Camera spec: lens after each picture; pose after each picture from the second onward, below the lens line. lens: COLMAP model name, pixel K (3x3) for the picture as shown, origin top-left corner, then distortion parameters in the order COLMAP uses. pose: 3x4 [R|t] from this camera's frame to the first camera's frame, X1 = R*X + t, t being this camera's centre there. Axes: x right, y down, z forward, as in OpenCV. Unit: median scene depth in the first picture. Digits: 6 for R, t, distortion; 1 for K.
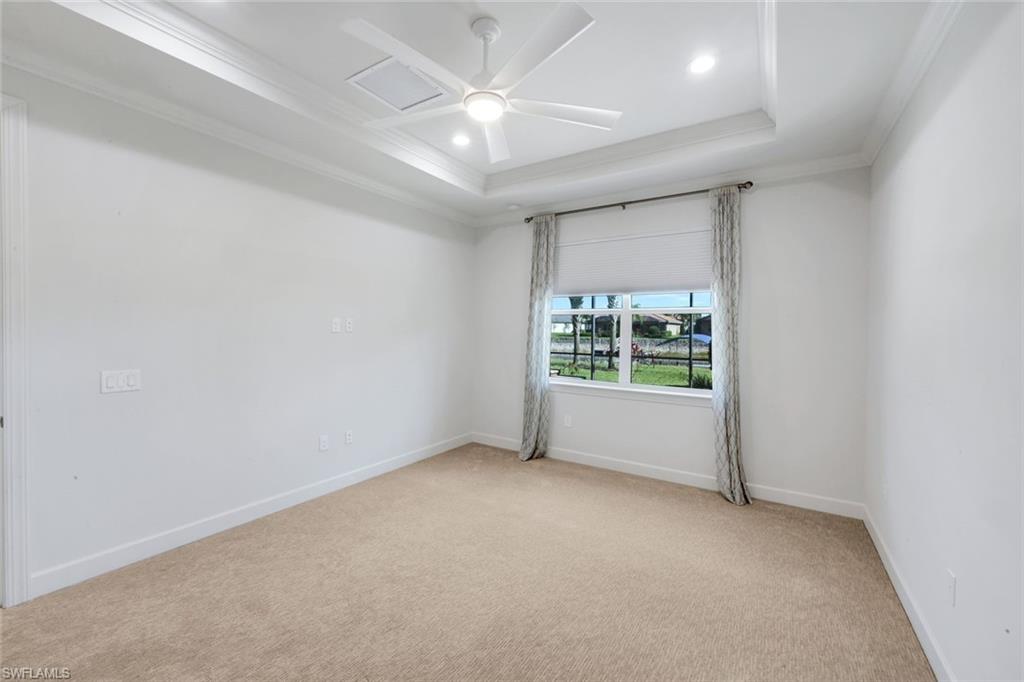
lens RADIAL K [[428.0, 0, 510.0], [0, 428.0, 336.8], [0, 0, 1]] dist [0.001647, 0.000063]
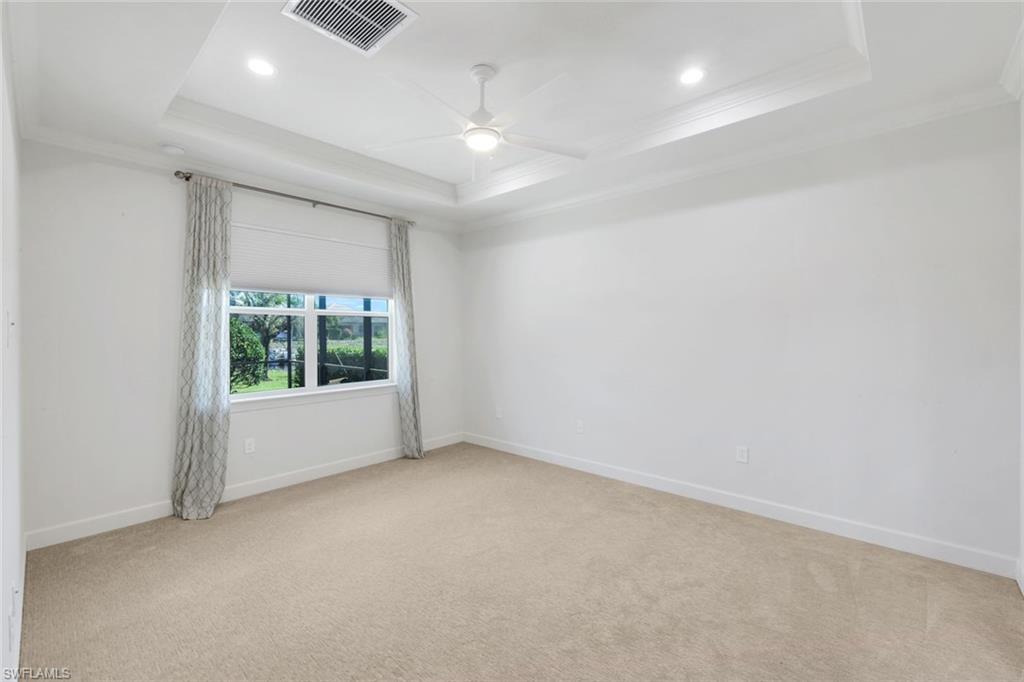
lens RADIAL K [[428.0, 0, 510.8], [0, 428.0, 337.3], [0, 0, 1]] dist [0.001647, 0.000063]
pose [[0.175399, -0.019922, 0.984296, -0.615699], [0.018785, 0.999681, 0.016886, -0.011114], [-0.984318, 0.015528, 0.175717, 0.391444]]
